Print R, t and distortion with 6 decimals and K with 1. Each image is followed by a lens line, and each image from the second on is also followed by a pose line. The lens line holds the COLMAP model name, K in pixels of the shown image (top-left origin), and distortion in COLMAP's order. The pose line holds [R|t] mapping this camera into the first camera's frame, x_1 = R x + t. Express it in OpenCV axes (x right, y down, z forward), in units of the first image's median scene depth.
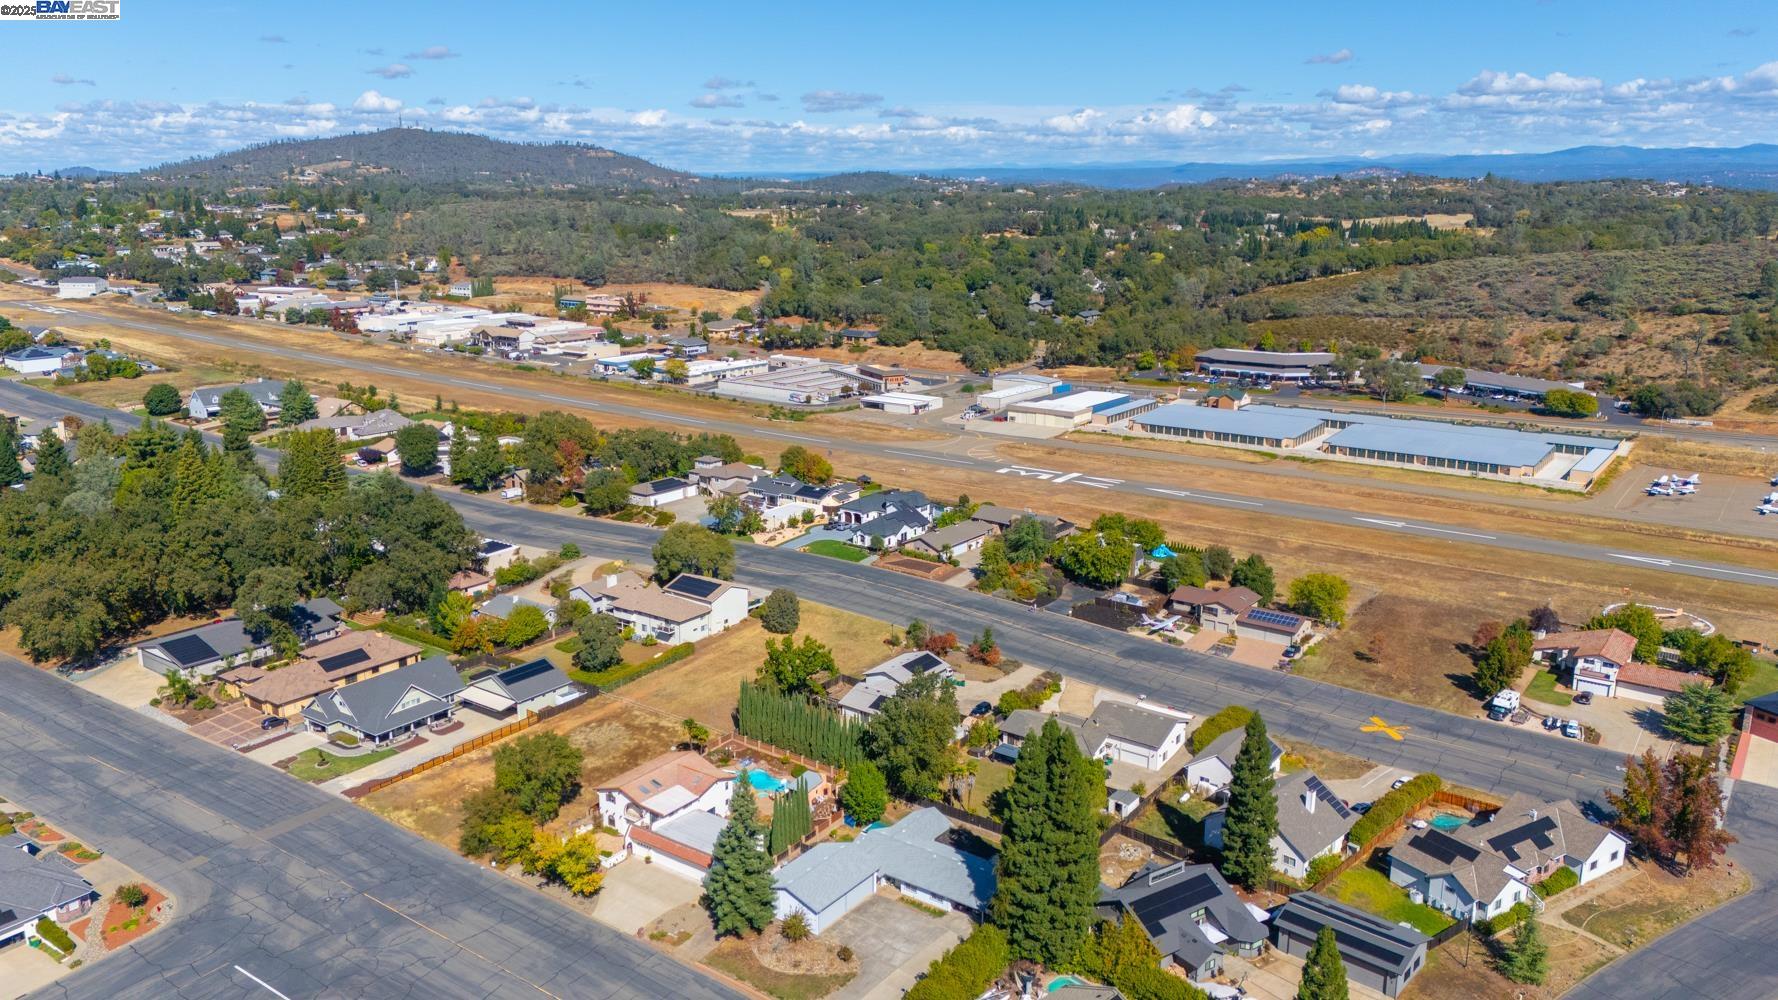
lens RADIAL K [[1301.5, 0, 898.7], [0, 1301.5, 509.8], [0, 0, 1]] dist [0.085293, -0.092400]
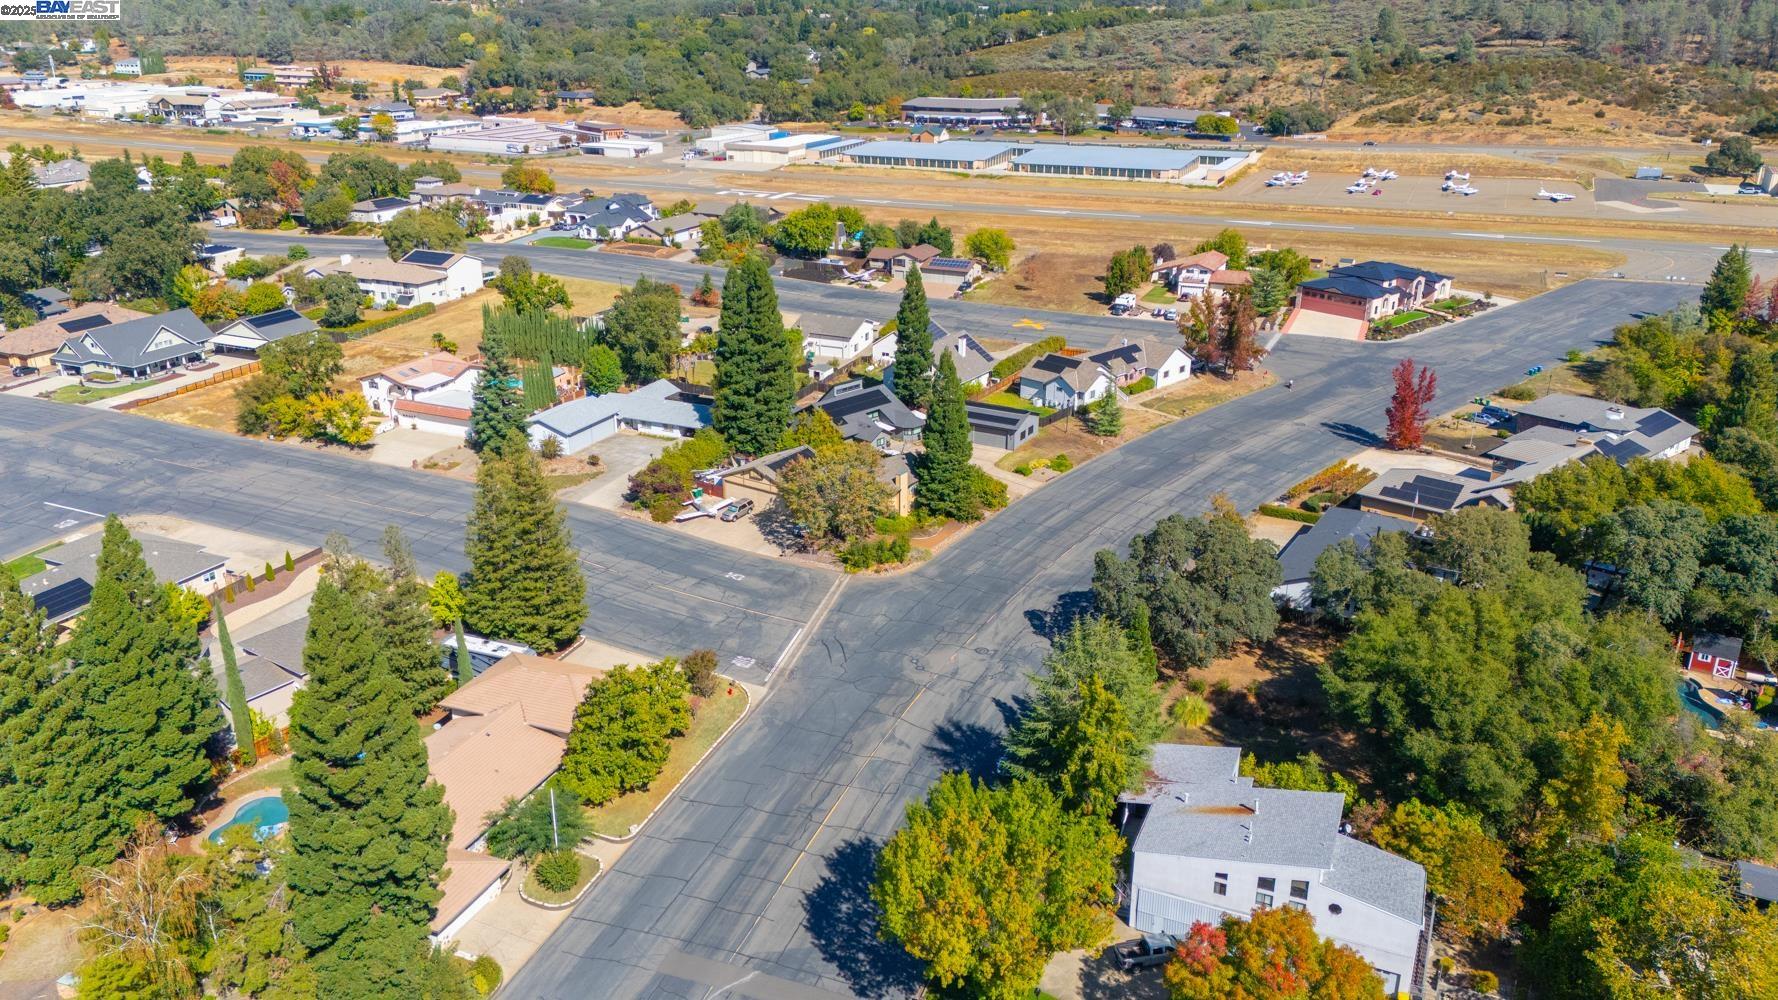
lens RADIAL K [[1301.5, 0, 900.1], [0, 1301.5, 517.7], [0, 0, 1]] dist [0.085293, -0.092400]
pose [[0.979717, -0.073943, 0.186242, 0.004756], [0.049168, 0.989720, 0.134300, 0.126468], [-0.194258, -0.122419, 0.973282, -0.137369]]
